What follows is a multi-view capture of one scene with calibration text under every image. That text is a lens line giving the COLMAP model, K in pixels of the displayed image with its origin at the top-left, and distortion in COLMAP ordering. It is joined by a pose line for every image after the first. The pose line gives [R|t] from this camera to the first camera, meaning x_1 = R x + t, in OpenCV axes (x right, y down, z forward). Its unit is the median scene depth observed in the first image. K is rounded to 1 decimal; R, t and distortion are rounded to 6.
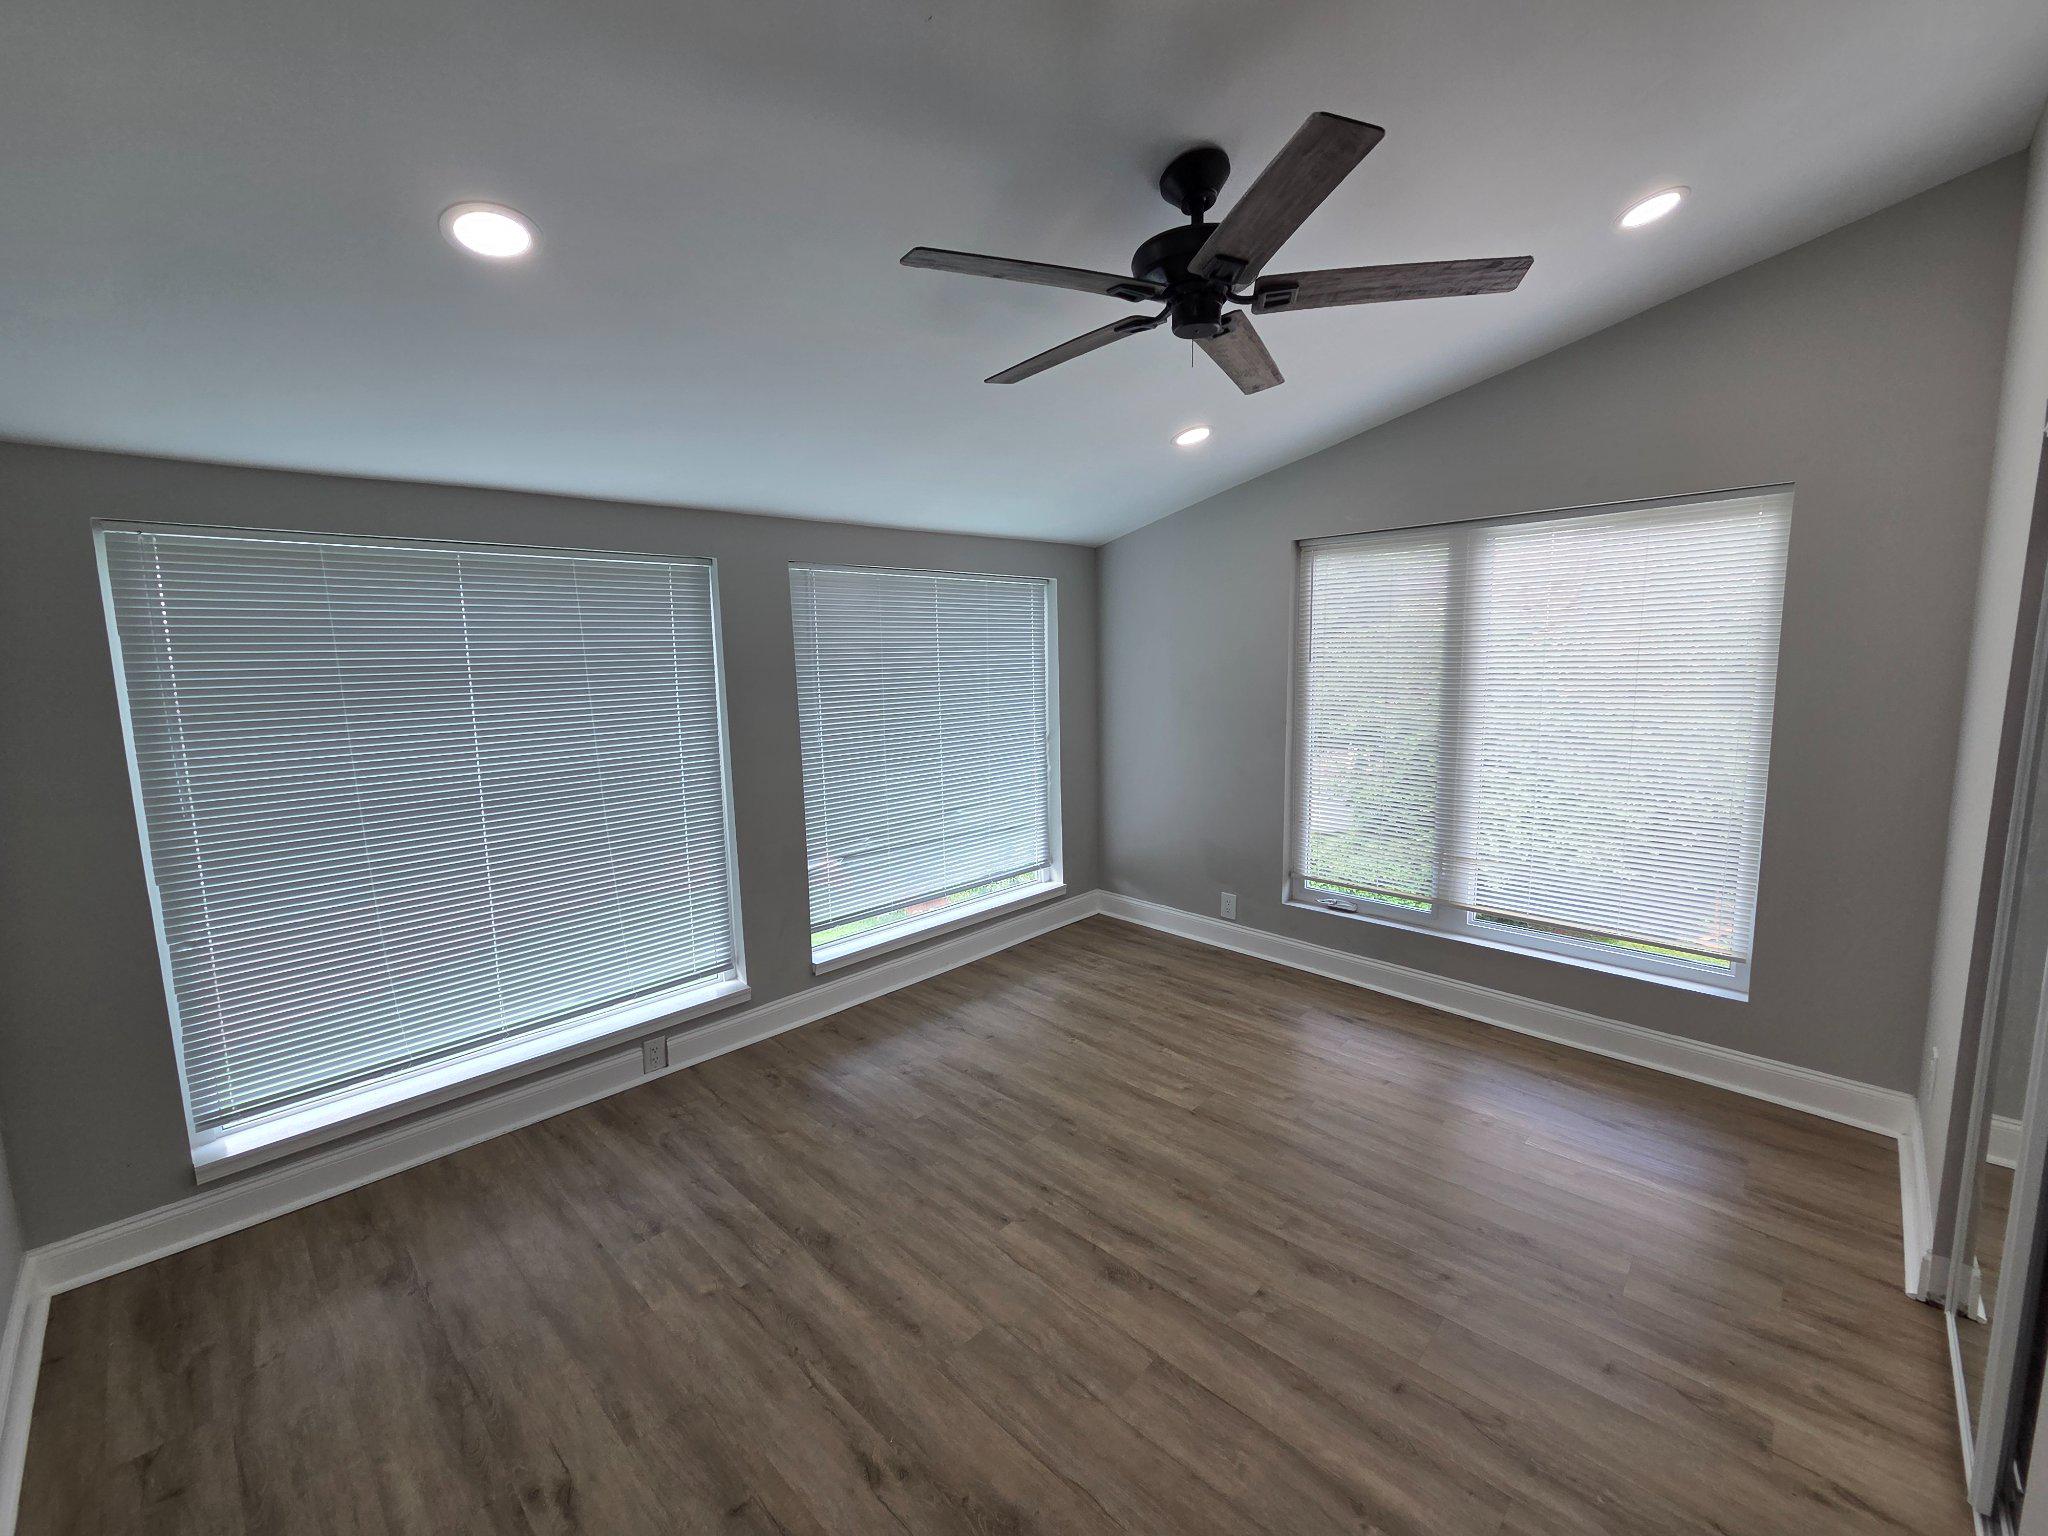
lens RADIAL K [[837.1, 0, 1037.4], [0, 837.1, 769.1], [0, 0, 1]] dist [0.002637, -0.001041]
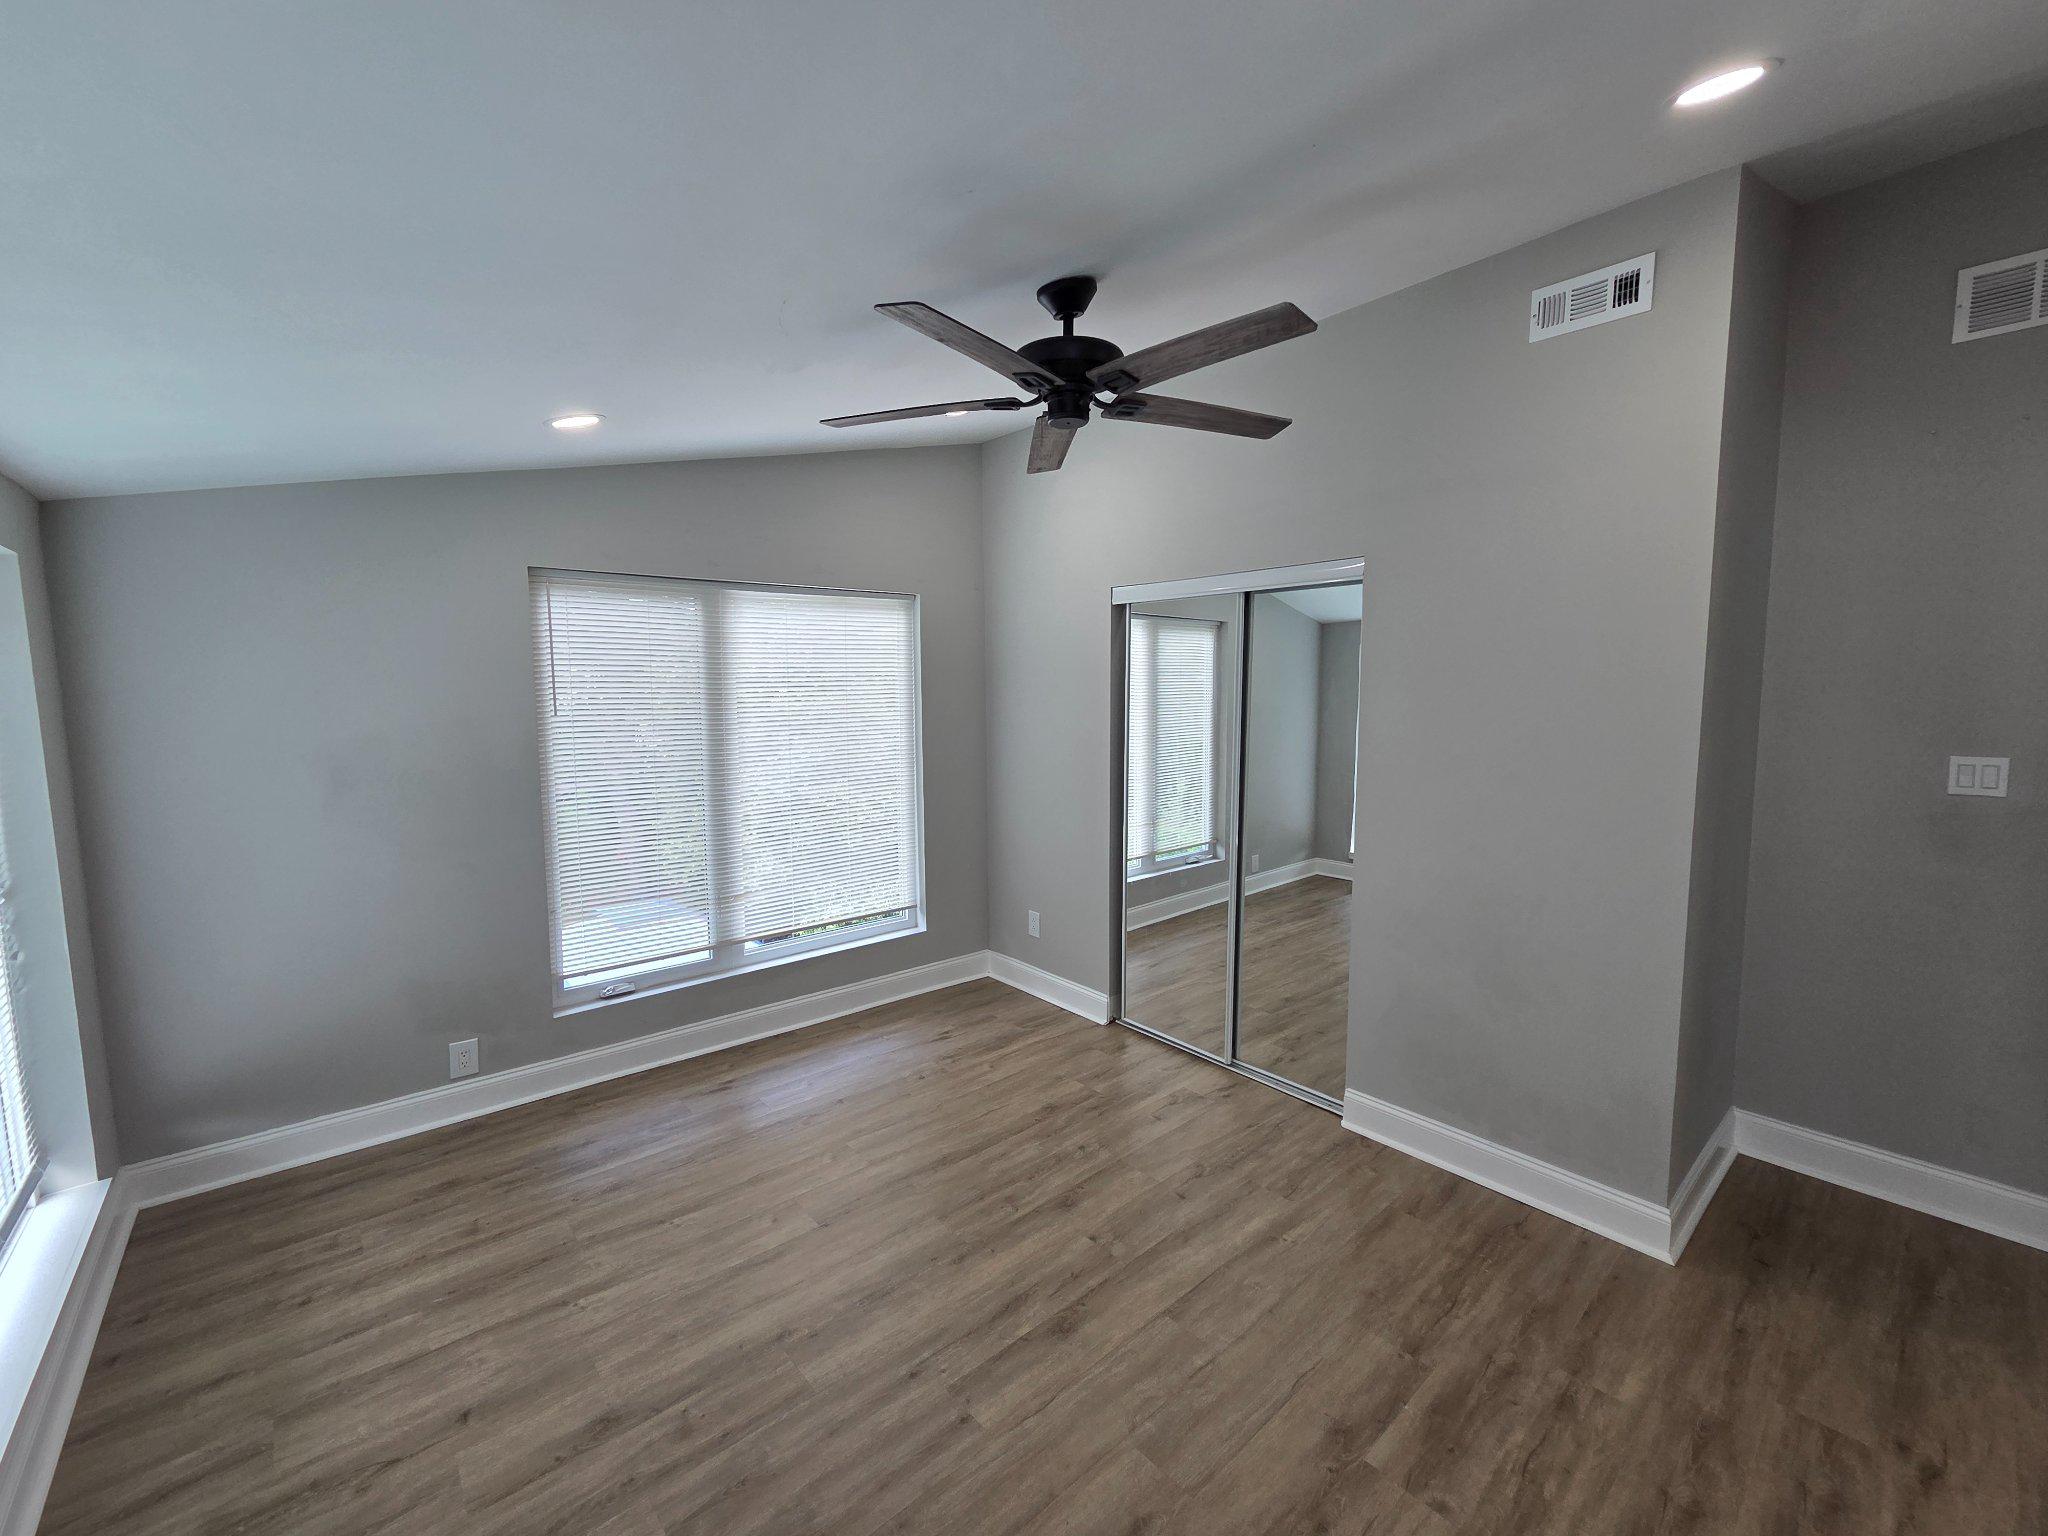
lens RADIAL K [[837.1, 0, 1031.0], [0, 837.1, 761.6], [0, 0, 1]] dist [0.002637, -0.001041]
pose [[0.091077, -0.073839, 0.993103, -0.627314], [0.144774, 0.987634, 0.060155, -0.087889], [-0.985264, 0.138296, 0.100641, 0.634460]]
